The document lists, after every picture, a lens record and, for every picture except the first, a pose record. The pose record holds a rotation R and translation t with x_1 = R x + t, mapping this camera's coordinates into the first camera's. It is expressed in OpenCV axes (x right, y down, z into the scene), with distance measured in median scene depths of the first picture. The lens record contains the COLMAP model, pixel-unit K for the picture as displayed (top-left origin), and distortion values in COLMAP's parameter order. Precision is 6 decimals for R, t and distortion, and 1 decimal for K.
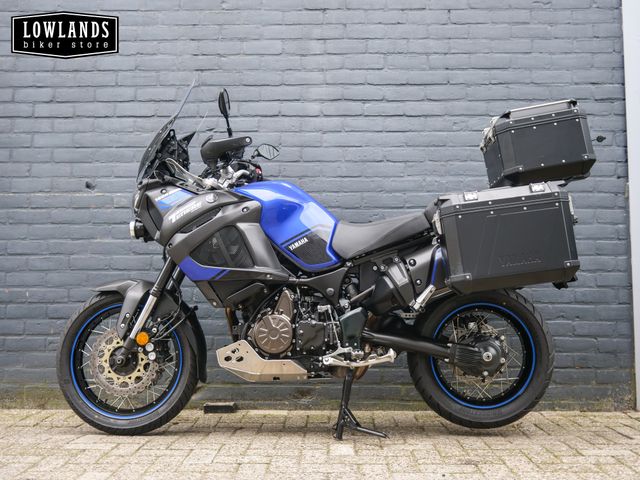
lens RADIAL K [[734.4, 0, 317.7], [0, 734.4, 244.8], [0, 0, 1]] dist [-0.004726, 0.000000]
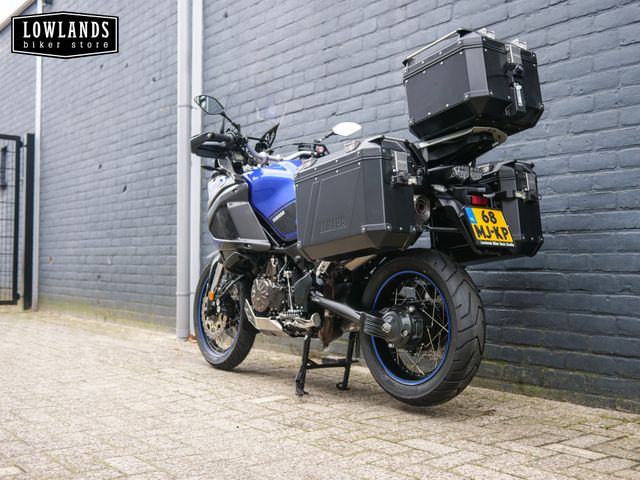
lens RADIAL K [[734.4, 0, 318.6], [0, 734.4, 240.9], [0, 0, 1]] dist [-0.004726, 0.000000]
pose [[0.632150, -0.020390, -0.774578, 0.711428], [0.053986, 0.998383, 0.017778, 0.015488], [0.772963, -0.053054, 0.632228, 0.268258]]
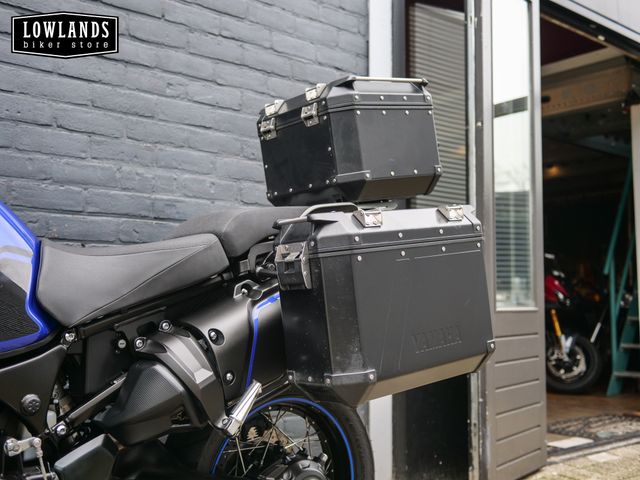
lens RADIAL K [[734.4, 0, 319.4], [0, 734.4, 238.1], [0, 0, 1]] dist [-0.004726, 0.000000]
pose [[0.751870, 0.063736, 0.656224, -0.118014], [-0.059314, 0.997819, -0.028955, -0.025469], [-0.656638, -0.017153, 0.754011, 0.449815]]
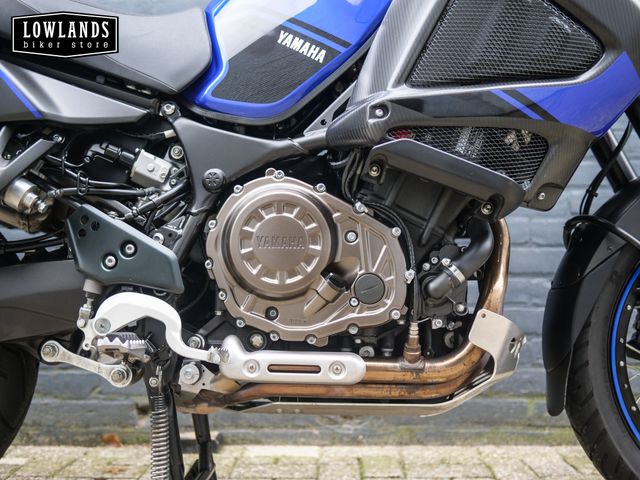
lens RADIAL K [[734.4, 0, 318.0], [0, 734.4, 239.2], [0, 0, 1]] dist [-0.004726, 0.000000]
pose [[0.999985, -0.005110, 0.002083, -0.041095], [0.005111, 0.999987, -0.000498, 0.072324], [-0.002080, 0.000509, 0.999998, 0.452679]]
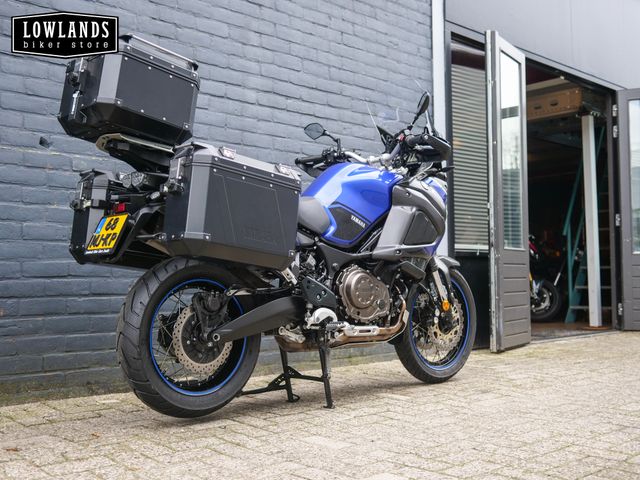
lens RADIAL K [[734.4, 0, 318.3], [0, 734.4, 238.5], [0, 0, 1]] dist [-0.004726, 0.000000]
pose [[0.718359, 0.034276, 0.694828, -0.679413], [-0.048055, 0.998845, 0.000409, 0.016237], [-0.694011, -0.033684, 0.719176, 0.160203]]
